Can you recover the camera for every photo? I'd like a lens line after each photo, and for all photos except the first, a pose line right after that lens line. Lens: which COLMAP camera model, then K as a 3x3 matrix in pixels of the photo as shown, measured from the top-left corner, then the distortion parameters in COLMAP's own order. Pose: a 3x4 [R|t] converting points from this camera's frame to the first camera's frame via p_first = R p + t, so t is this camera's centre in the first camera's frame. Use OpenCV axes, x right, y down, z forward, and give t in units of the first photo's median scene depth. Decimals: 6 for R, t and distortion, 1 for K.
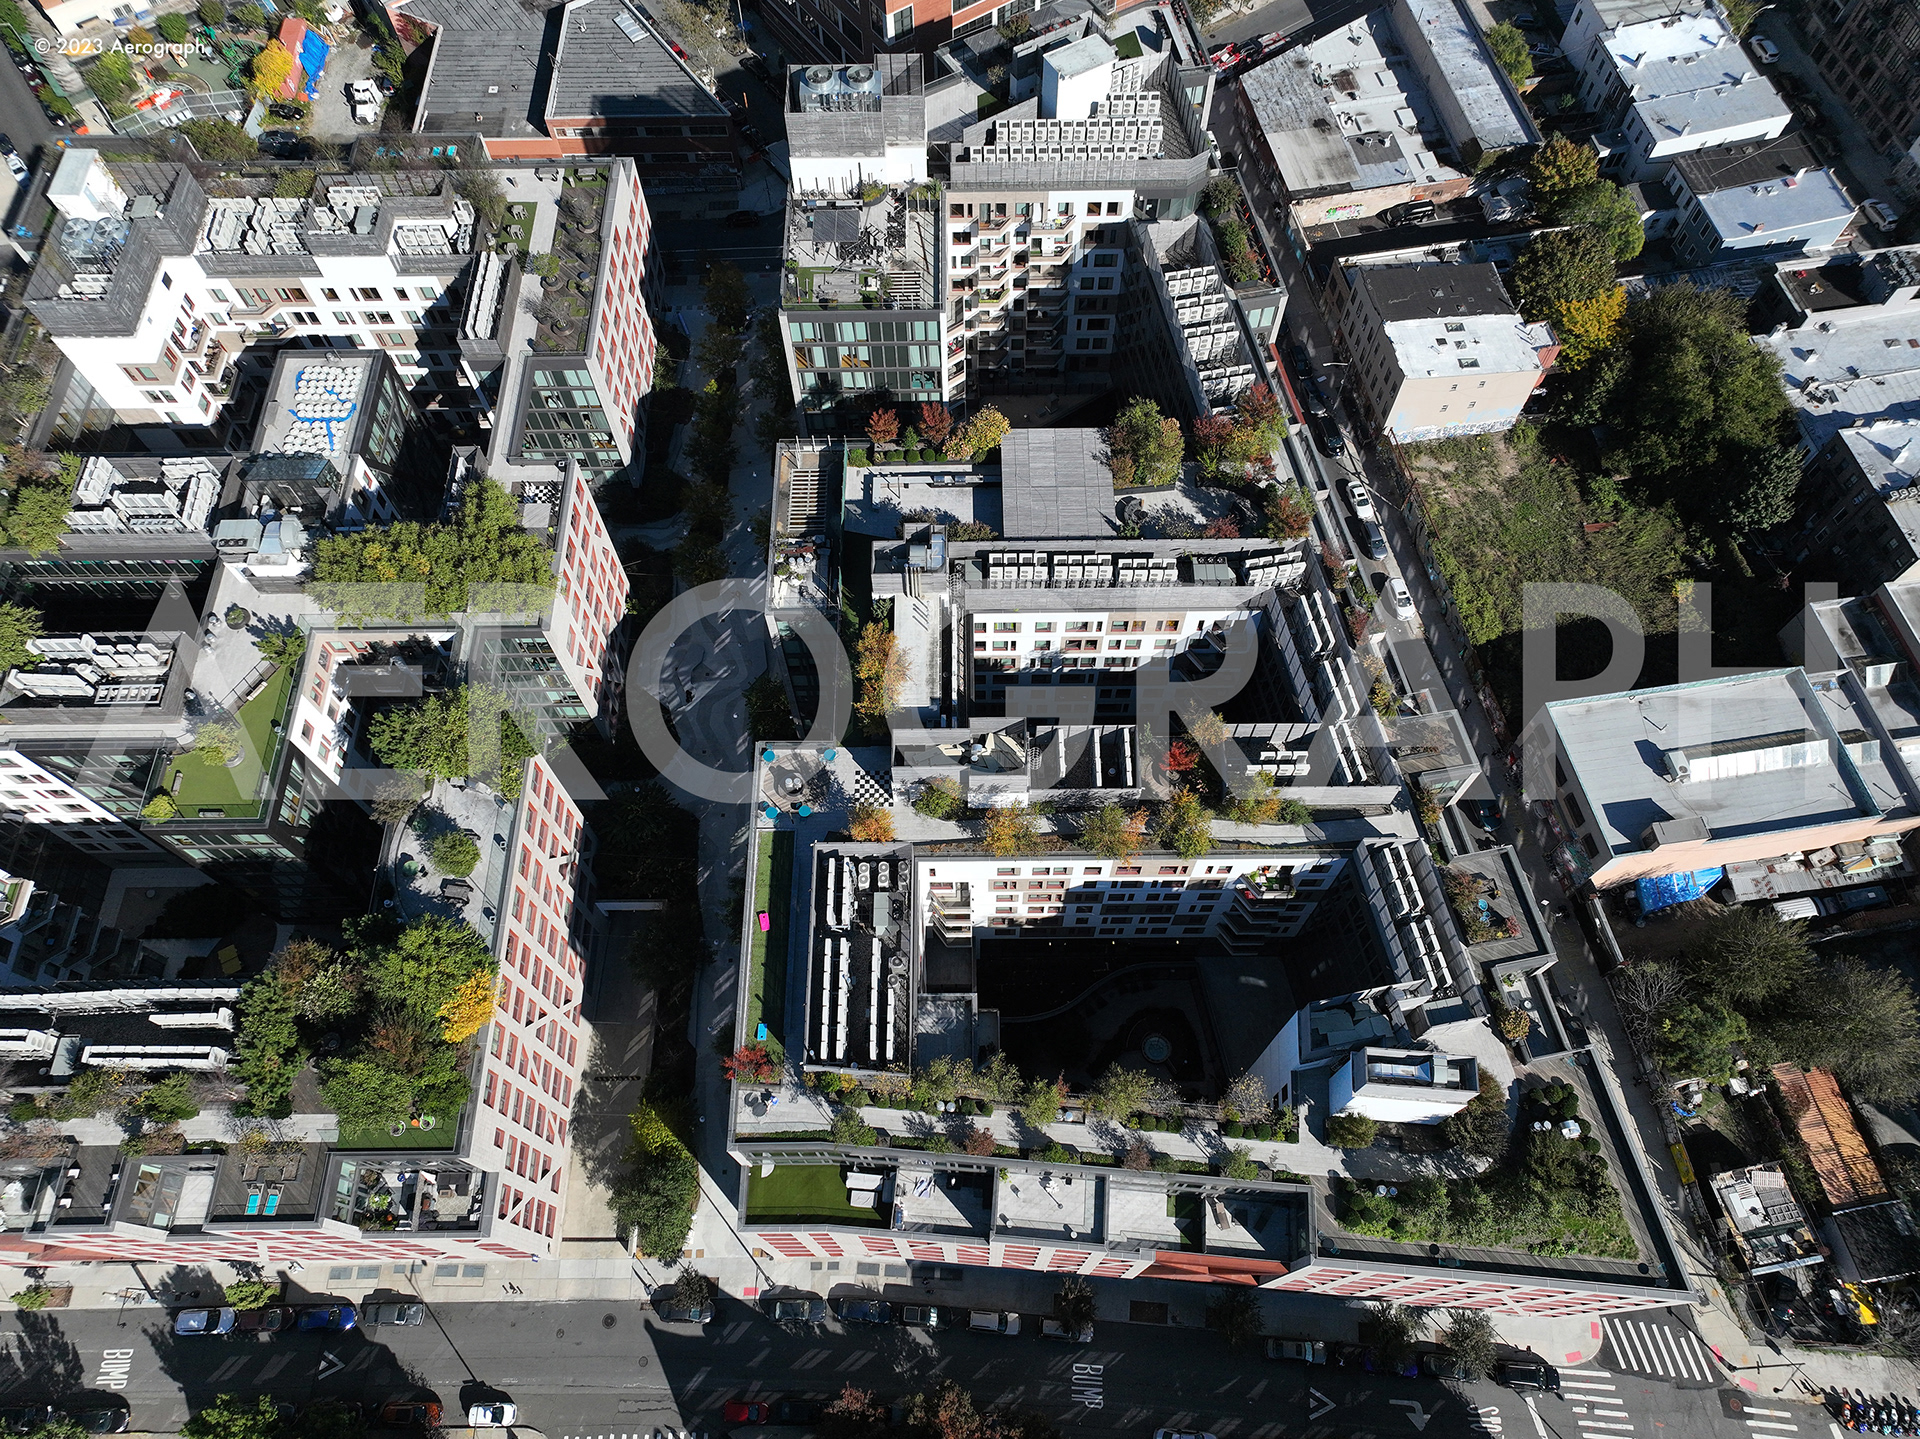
lens RADIAL K [[1351.8, 0, 956.9], [0, 1351.8, 721.9], [0, 0, 1]] dist [-0.001654, 0.020743]
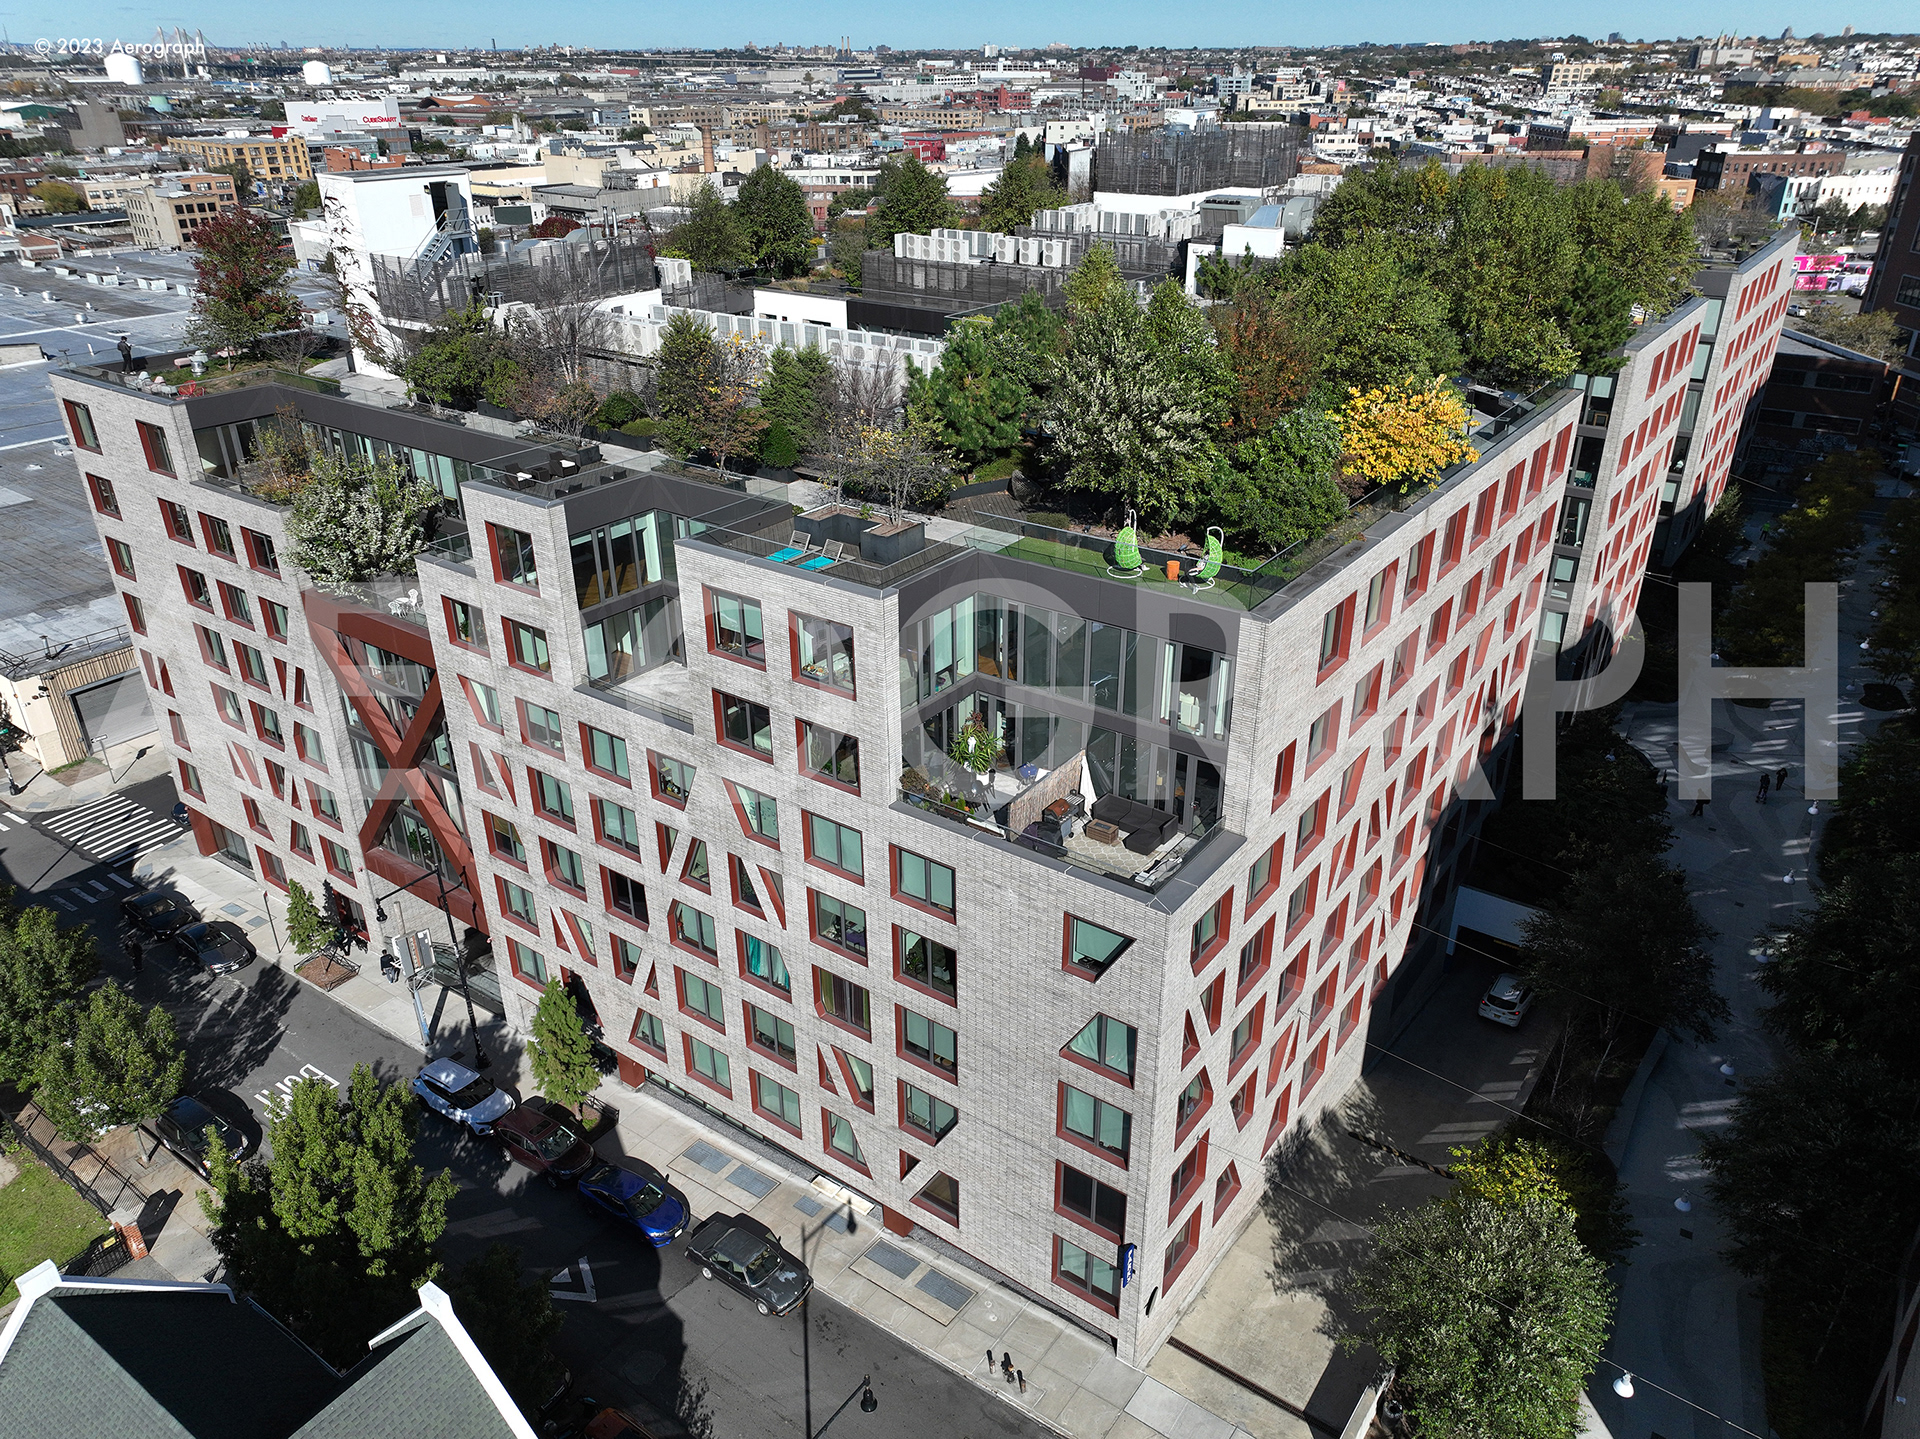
lens RADIAL K [[1351.8, 0, 961.4], [0, 1351.8, 720.7], [0, 0, 1]] dist [-0.001654, 0.020743]
pose [[0.806731, 0.267701, -0.526803, -0.168816], [-0.528635, 0.725333, -0.440950, 0.415836], [0.264065, 0.634214, 0.726665, 0.544602]]
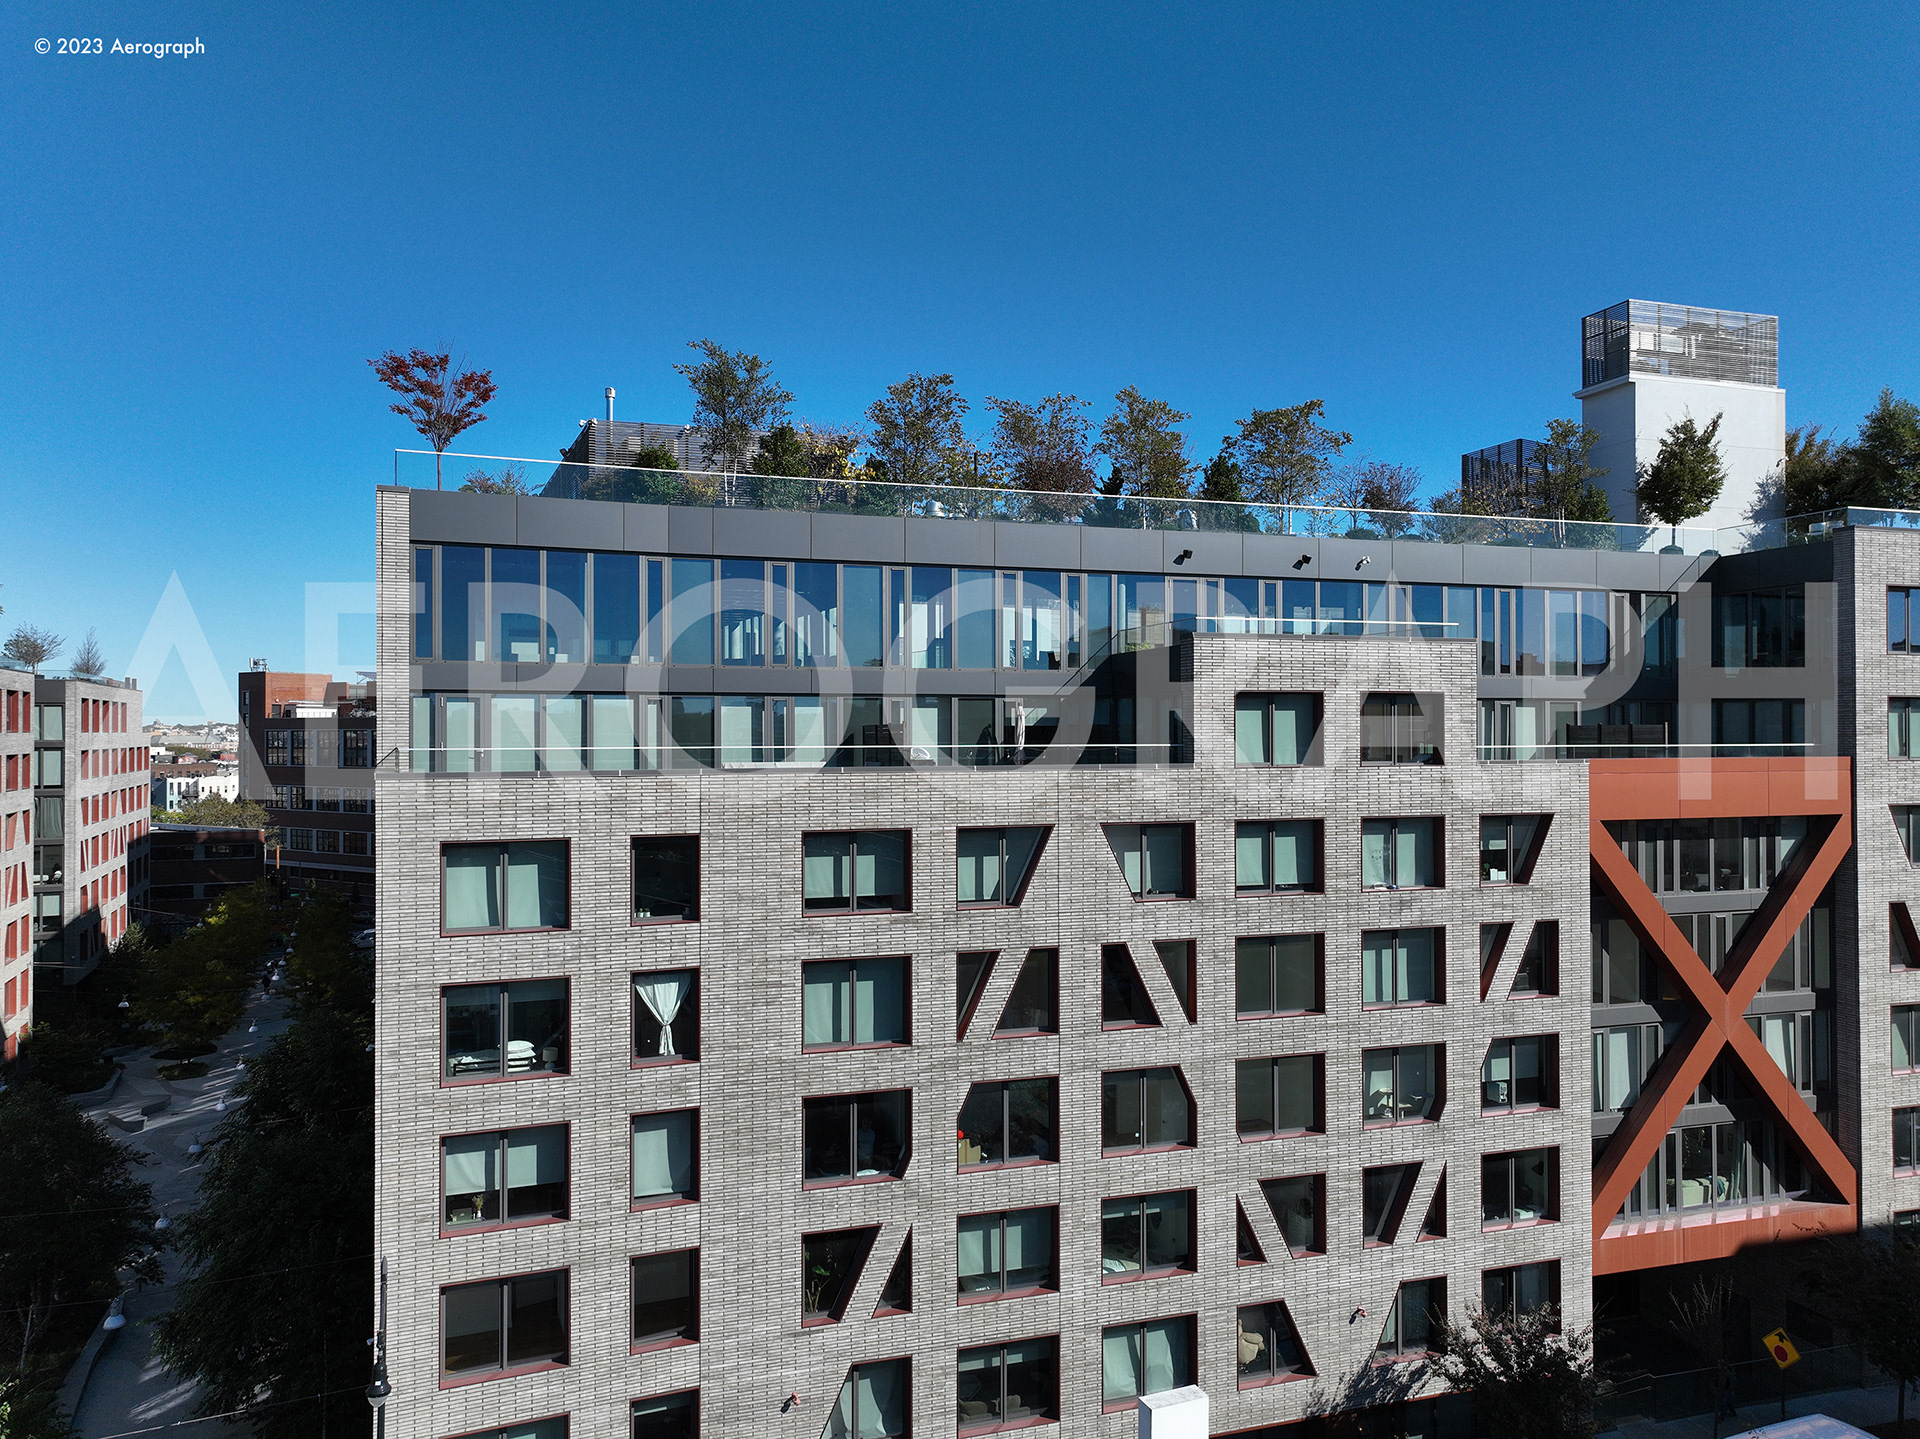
lens RADIAL K [[1351.8, 0, 965.6], [0, 1351.8, 720.7], [0, 0, 1]] dist [-0.001654, 0.020743]
pose [[0.920320, 0.009242, 0.391058, -0.121564], [0.346749, 0.443427, -0.826521, 0.489796], [-0.181045, 0.896263, 0.404890, 0.657143]]
